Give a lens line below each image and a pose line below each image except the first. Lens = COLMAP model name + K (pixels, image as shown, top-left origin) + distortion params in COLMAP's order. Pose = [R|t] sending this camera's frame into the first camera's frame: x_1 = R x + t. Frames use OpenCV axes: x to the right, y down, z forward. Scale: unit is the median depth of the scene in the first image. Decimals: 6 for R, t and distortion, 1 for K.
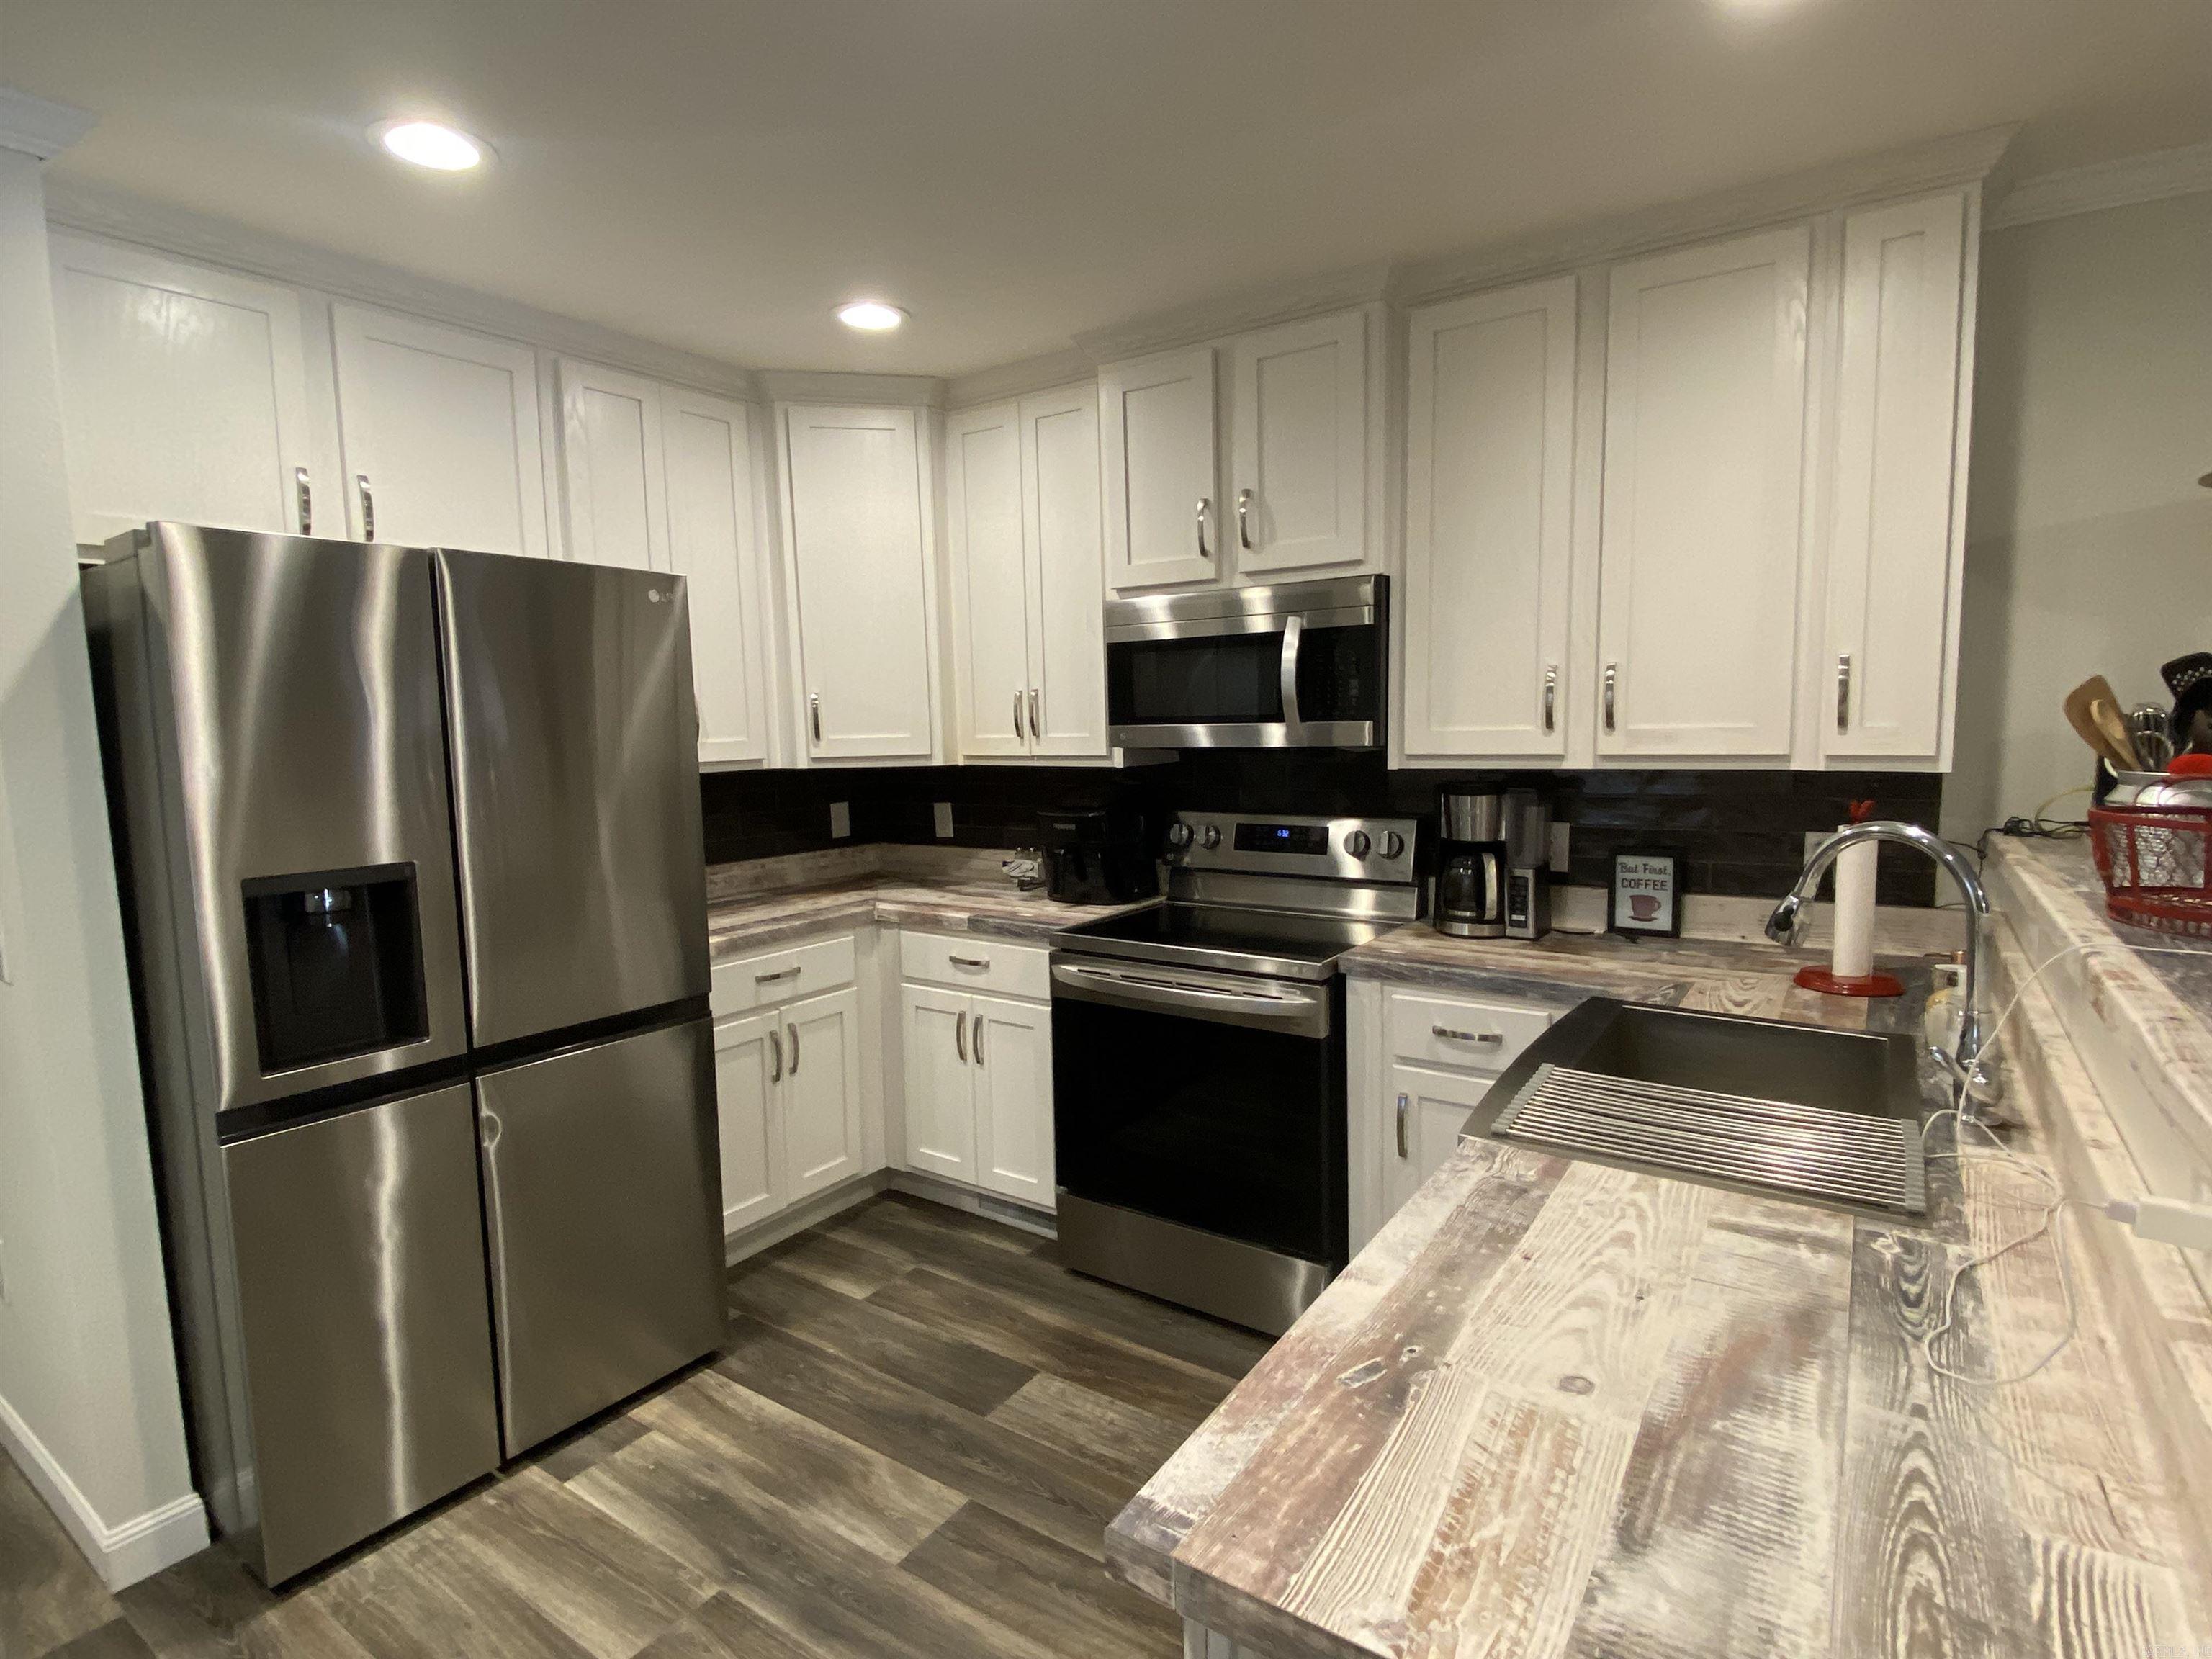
lens RADIAL K [[1112.2, 0, 1106.0], [0, 1112.2, 829.5], [0, 0, 1]] dist [0.051419, -0.043275]
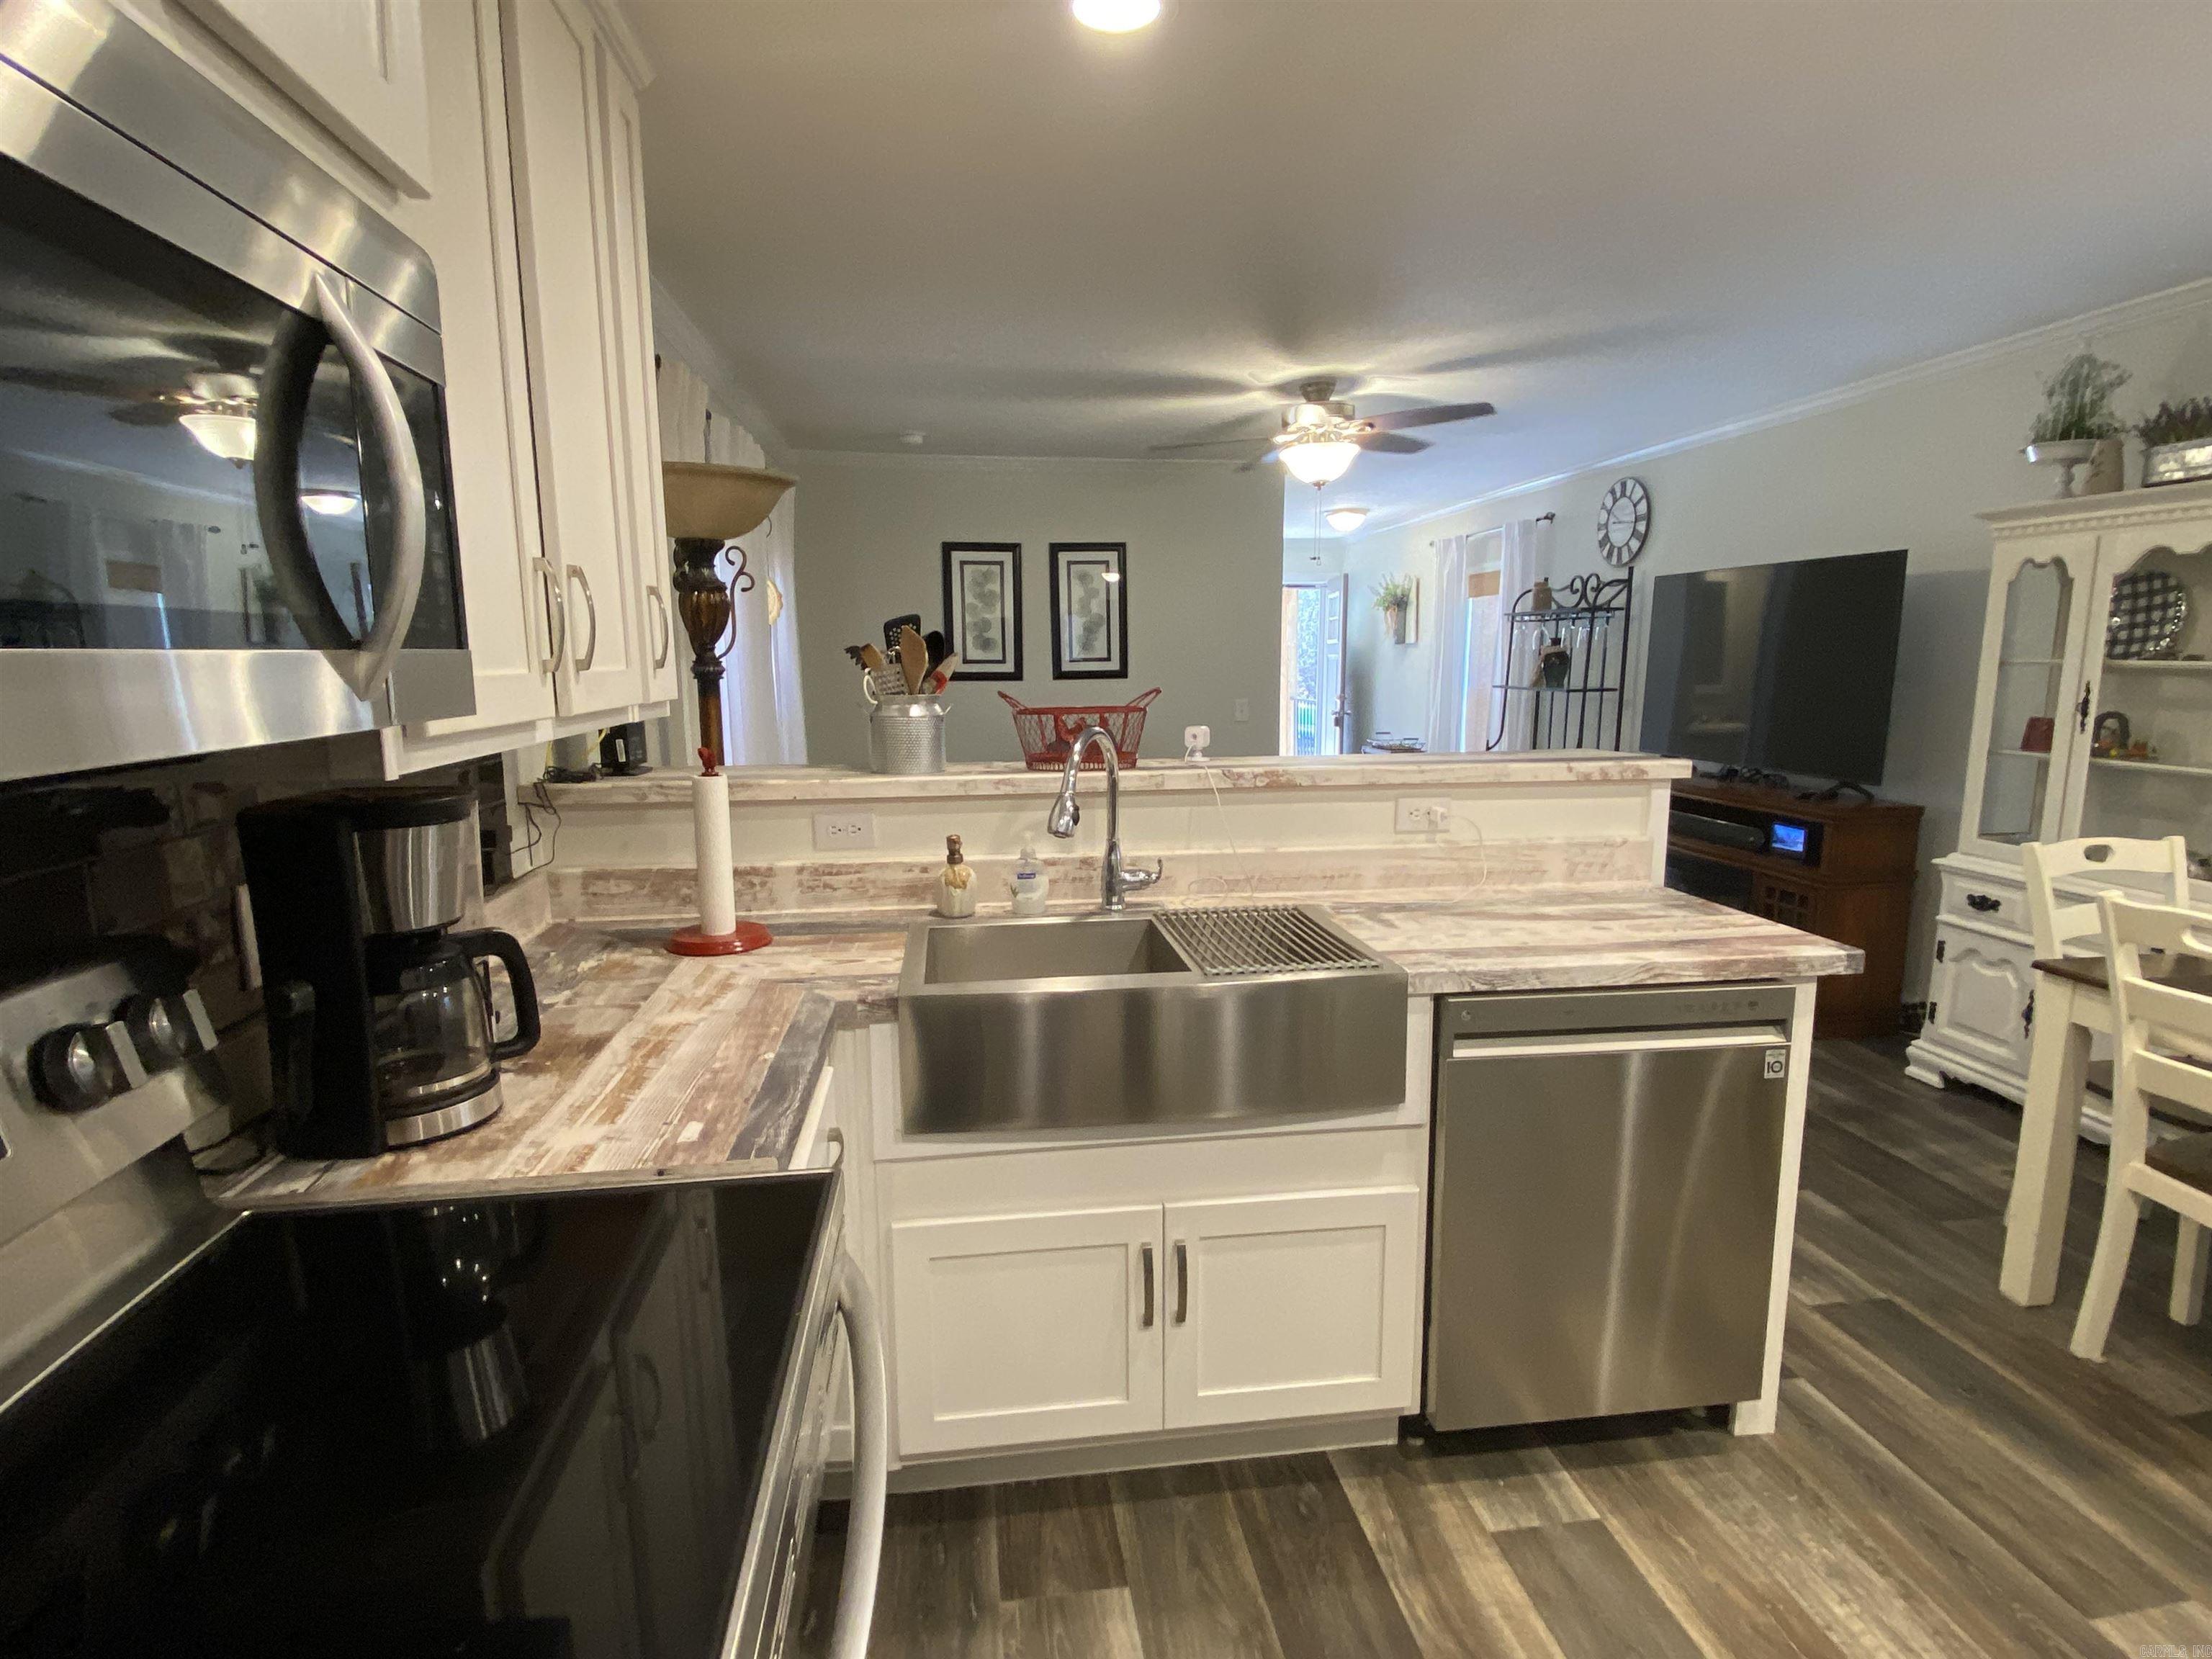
lens RADIAL K [[1122.2, 0, 1109.0], [0, 1122.2, 835.4], [0, 0, 1]] dist [0.019978, -0.018069]
pose [[-0.674403, -0.089608, 0.732906, -0.201876], [0.098153, 0.972919, 0.209271, -0.095696], [-0.731810, 0.213070, -0.647345, 1.109728]]
